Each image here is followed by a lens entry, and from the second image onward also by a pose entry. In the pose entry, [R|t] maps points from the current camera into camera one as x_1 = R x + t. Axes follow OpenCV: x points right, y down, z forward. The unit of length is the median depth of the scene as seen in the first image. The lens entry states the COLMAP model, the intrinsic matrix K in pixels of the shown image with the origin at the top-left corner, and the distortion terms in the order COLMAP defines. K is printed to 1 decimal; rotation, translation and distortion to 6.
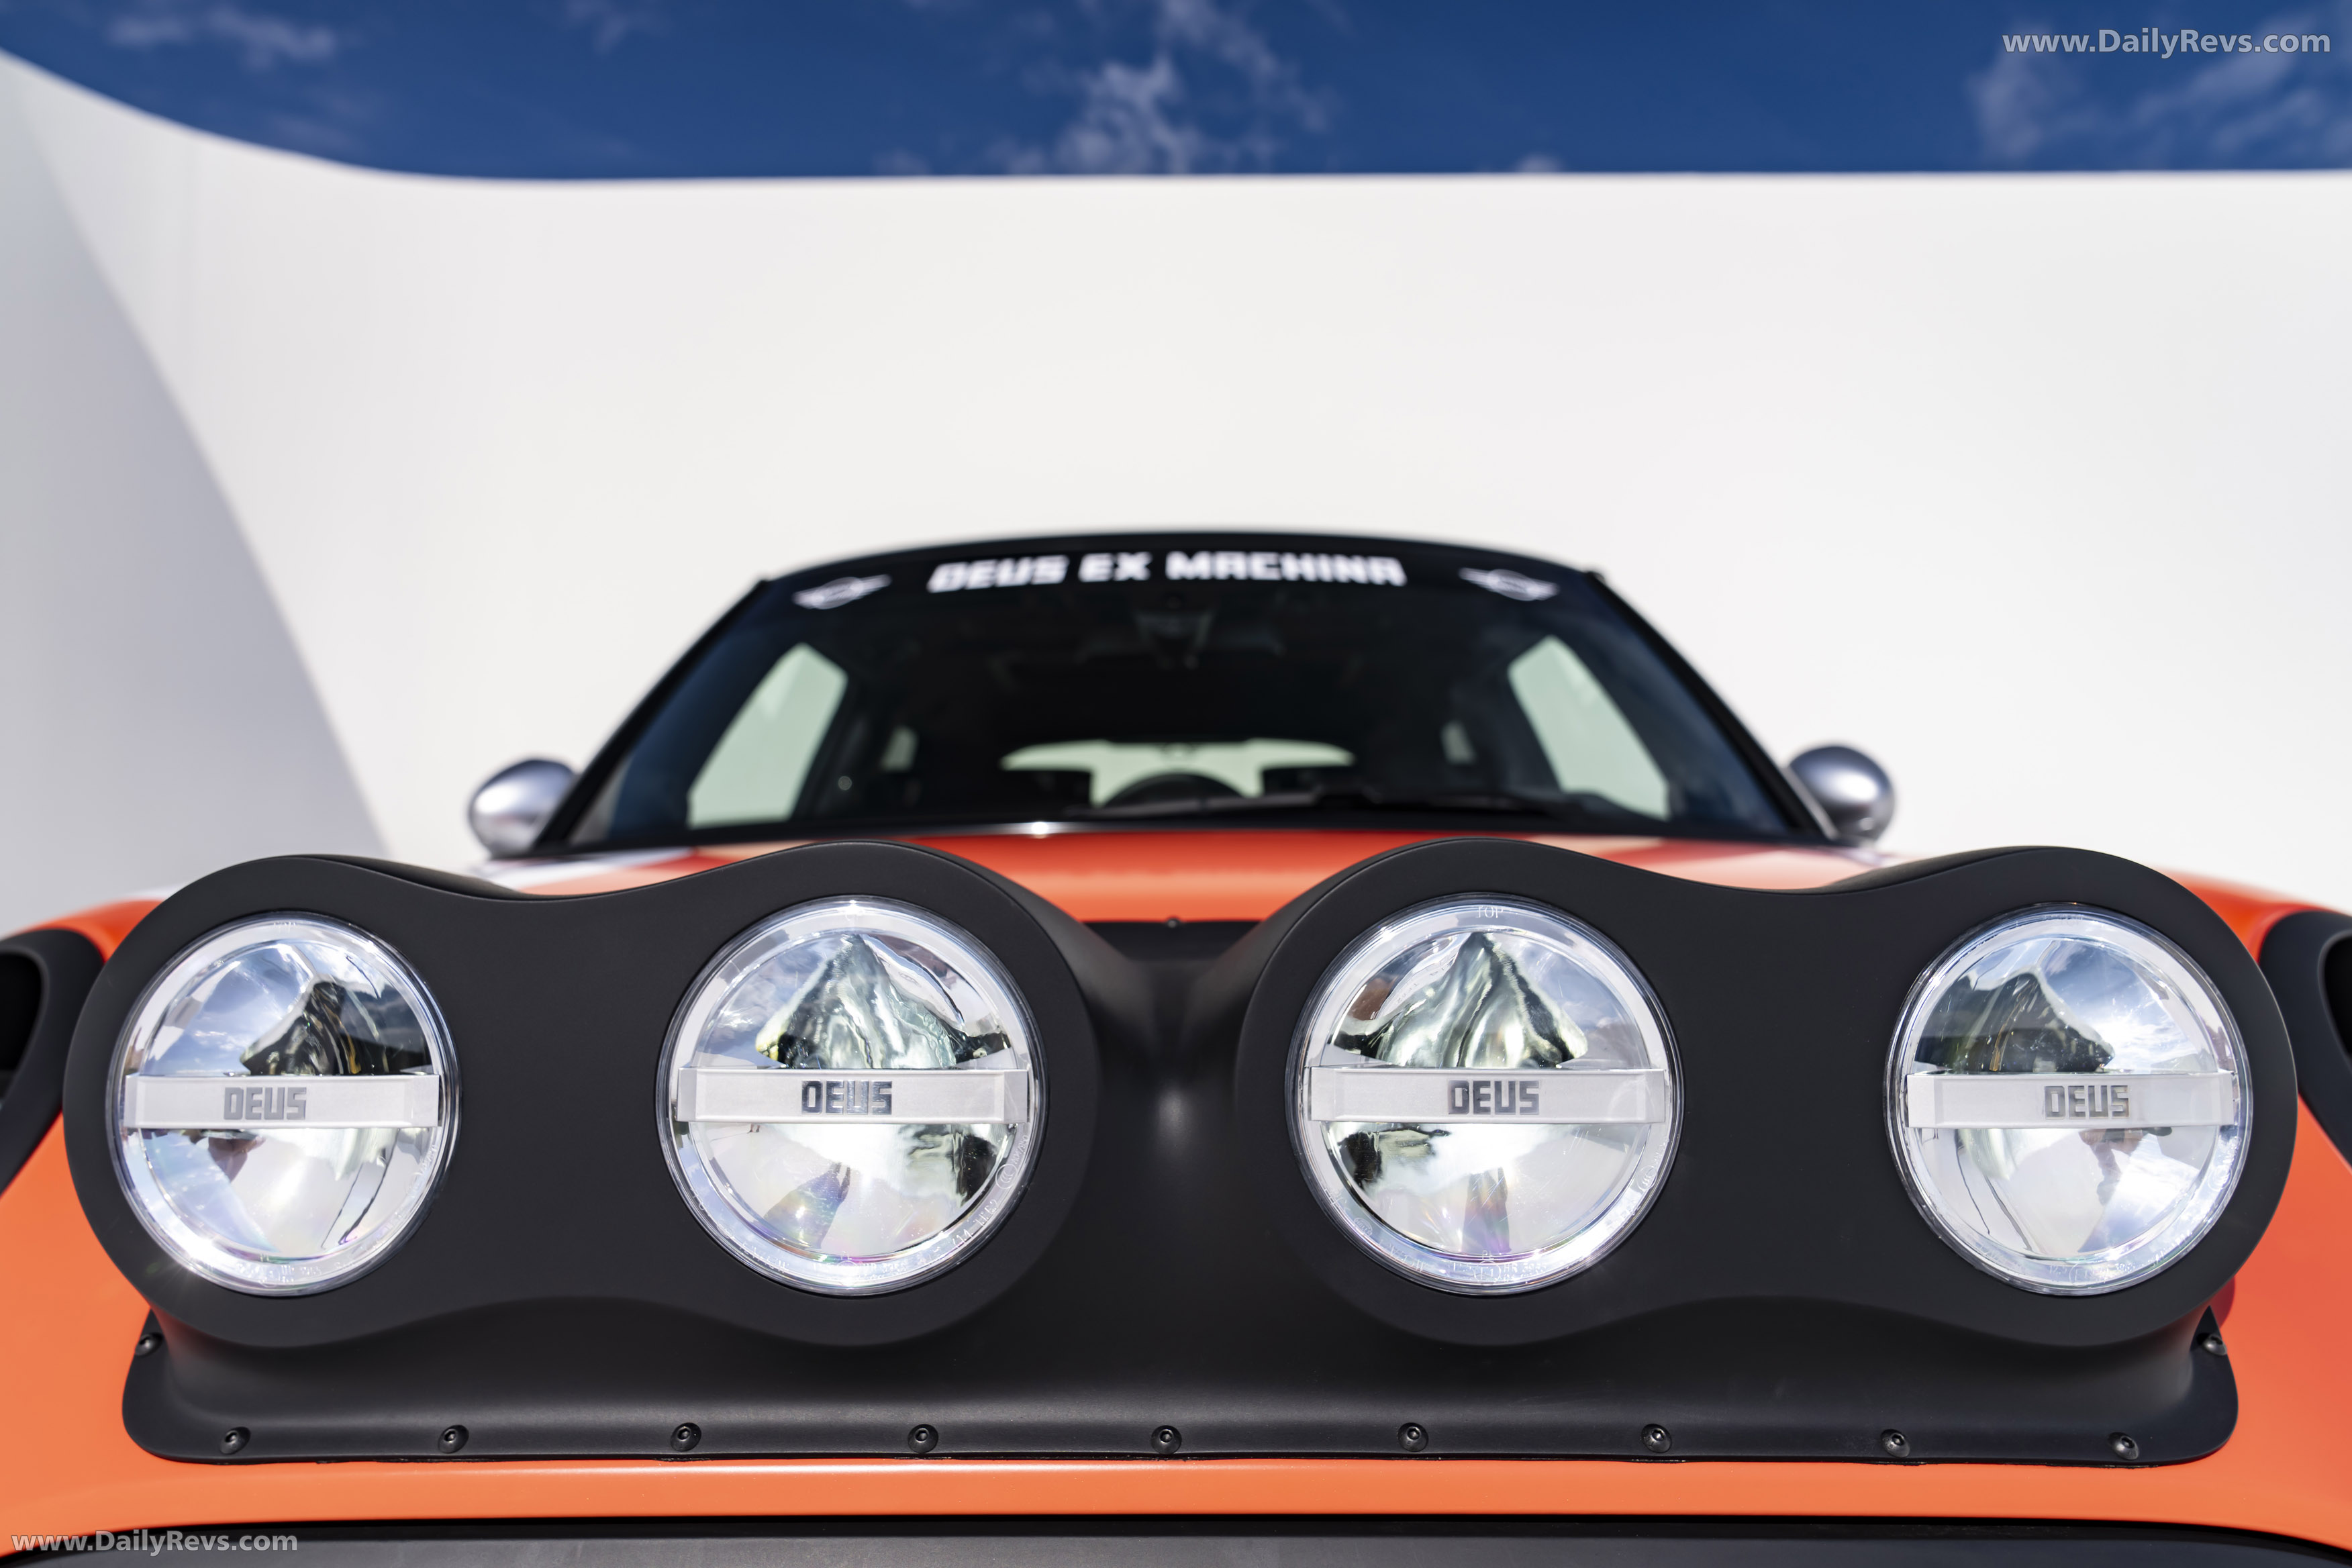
lens RADIAL K [[1651.6, 0, 1176.0], [0, 1651.6, 784.0], [0, 0, 1]] dist [-0.095488, -0.001308]
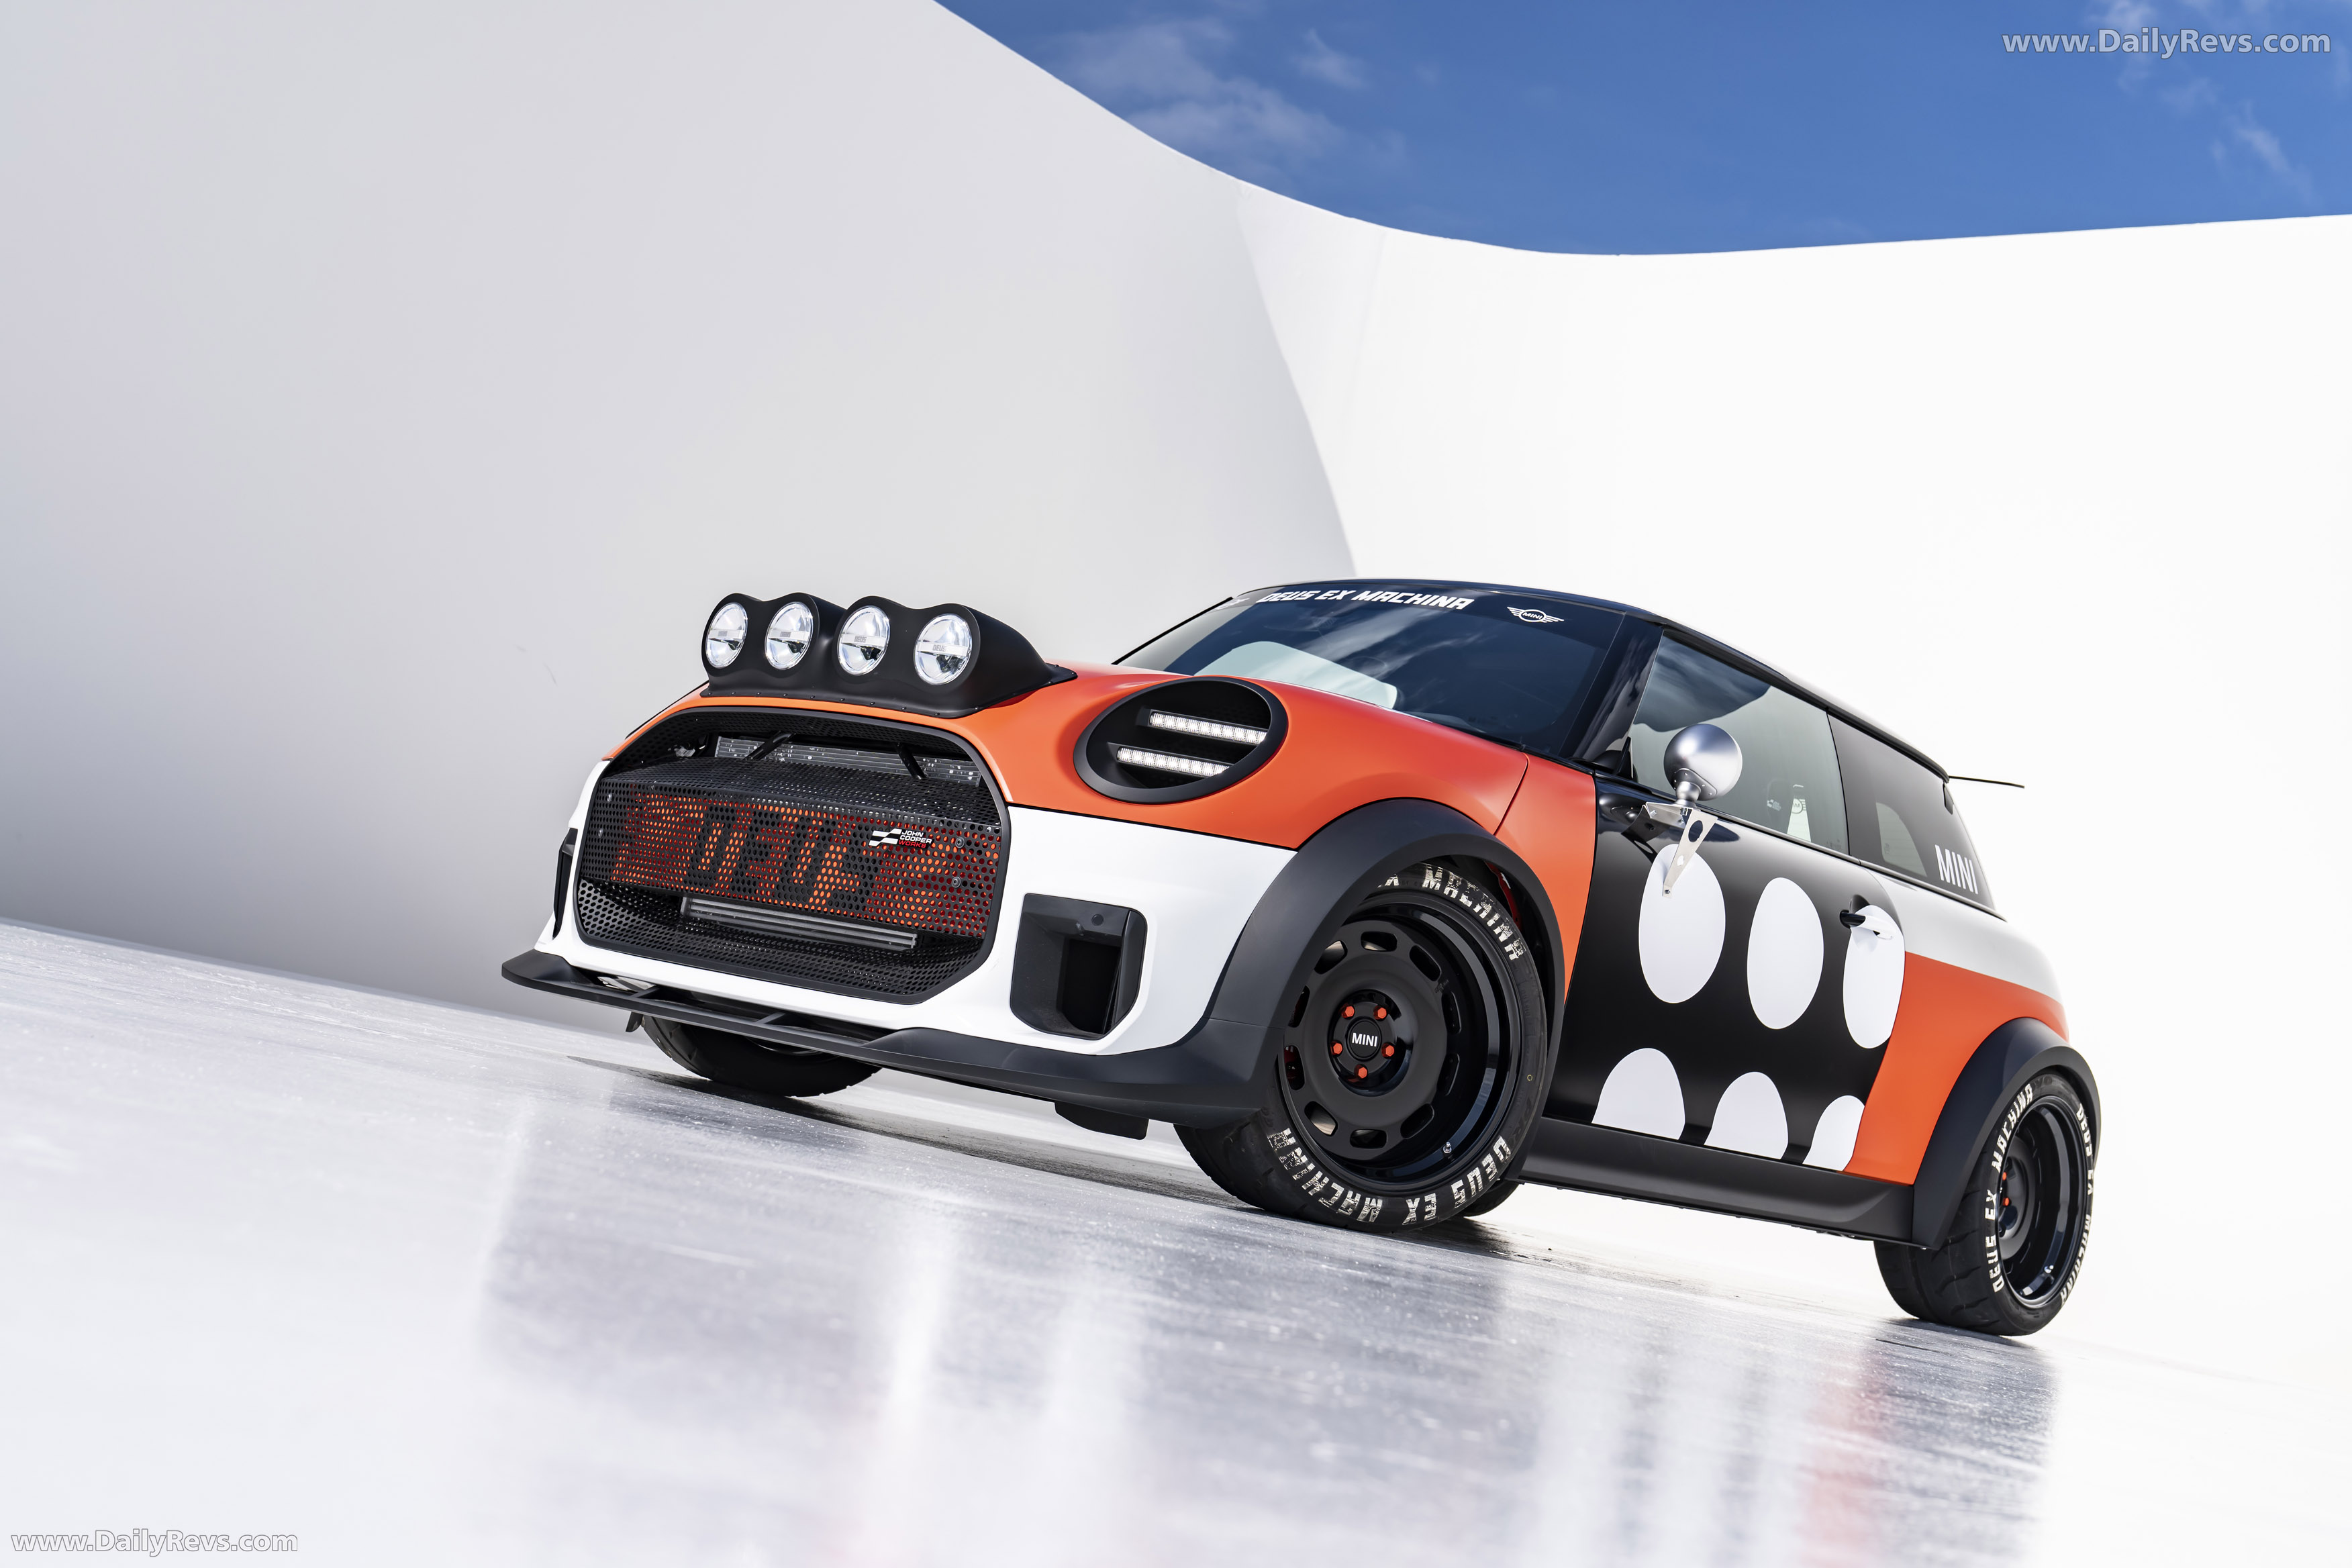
lens RADIAL K [[2734.1, 0, 1176.0], [0, 2734.1, 784.0], [0, 0, 1]] dist [-0.019618, -0.024478]
pose [[0.734349, 0.082296, -0.673765, 1.884536], [-0.154525, 0.986828, -0.047884, 0.246069], [0.660949, 0.139277, 0.737393, -1.311823]]
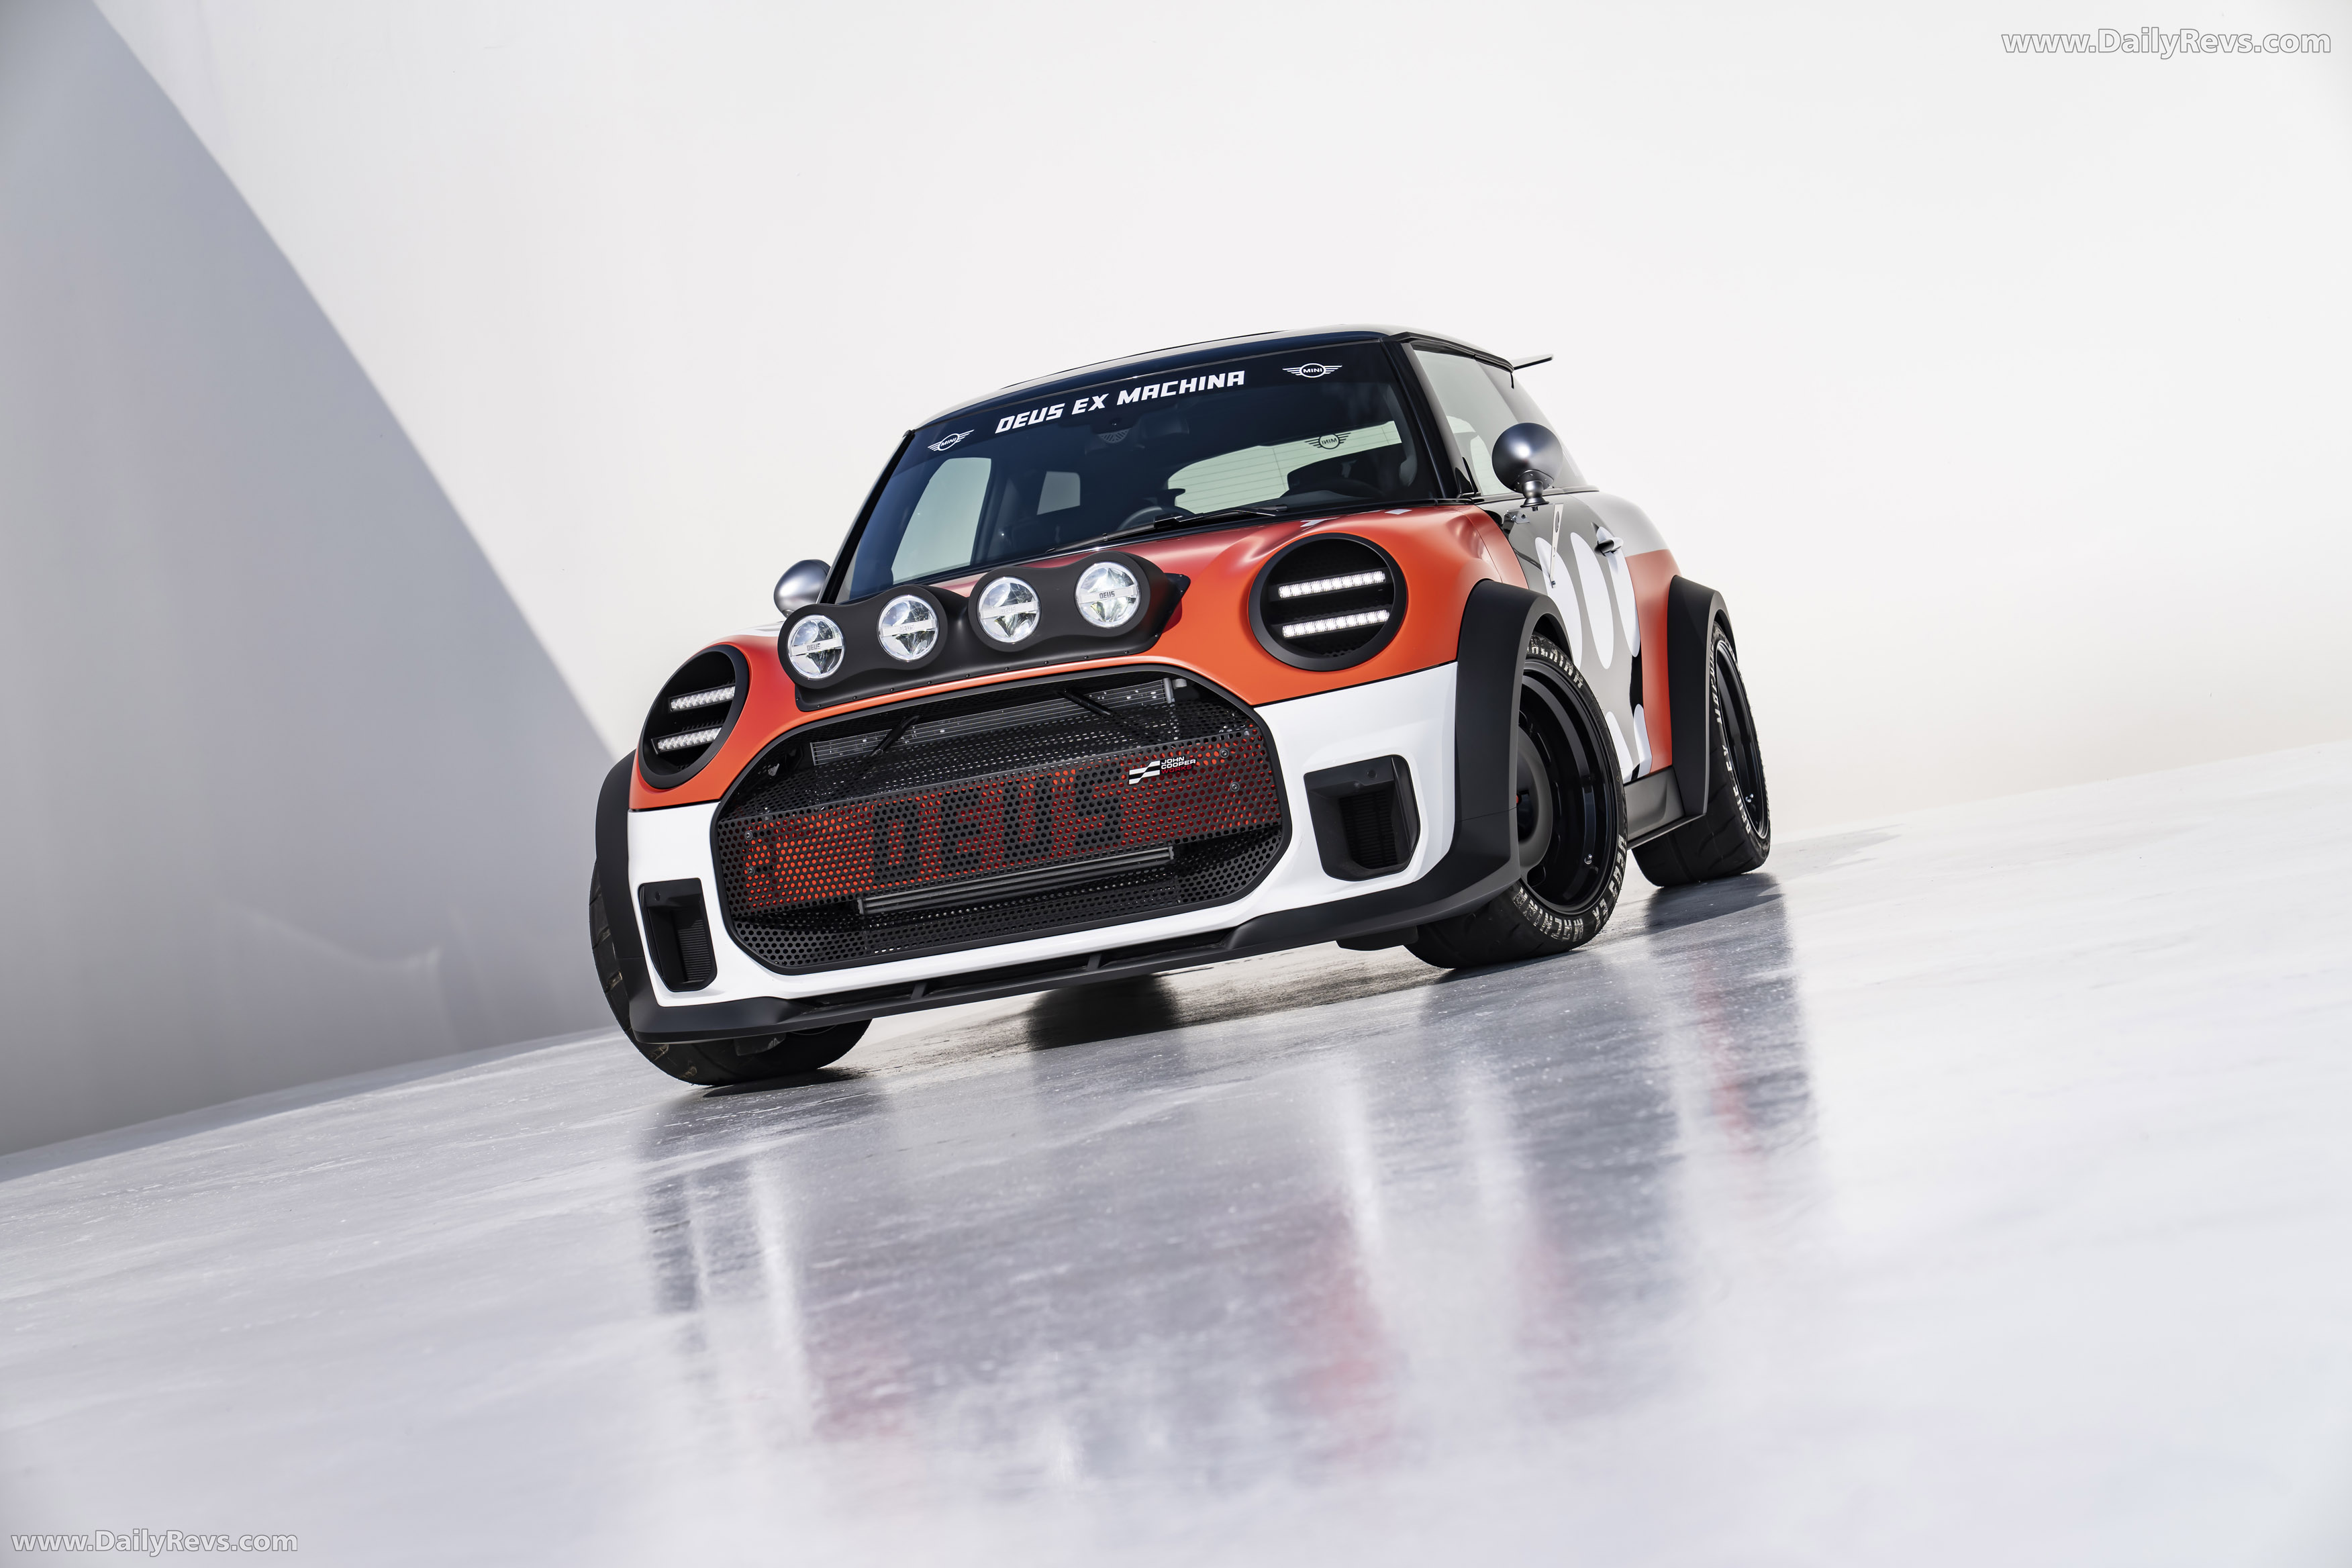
lens RADIAL K [[4704.9, 0, 1176.0], [0, 4704.9, 784.0], [0, 0, 1]] dist [0.046231, -0.113099]
pose [[0.953277, -0.152907, -0.260542, 1.336079], [0.178739, 0.980769, 0.078382, -0.110507], [0.243546, -0.121289, 0.962276, -4.000455]]
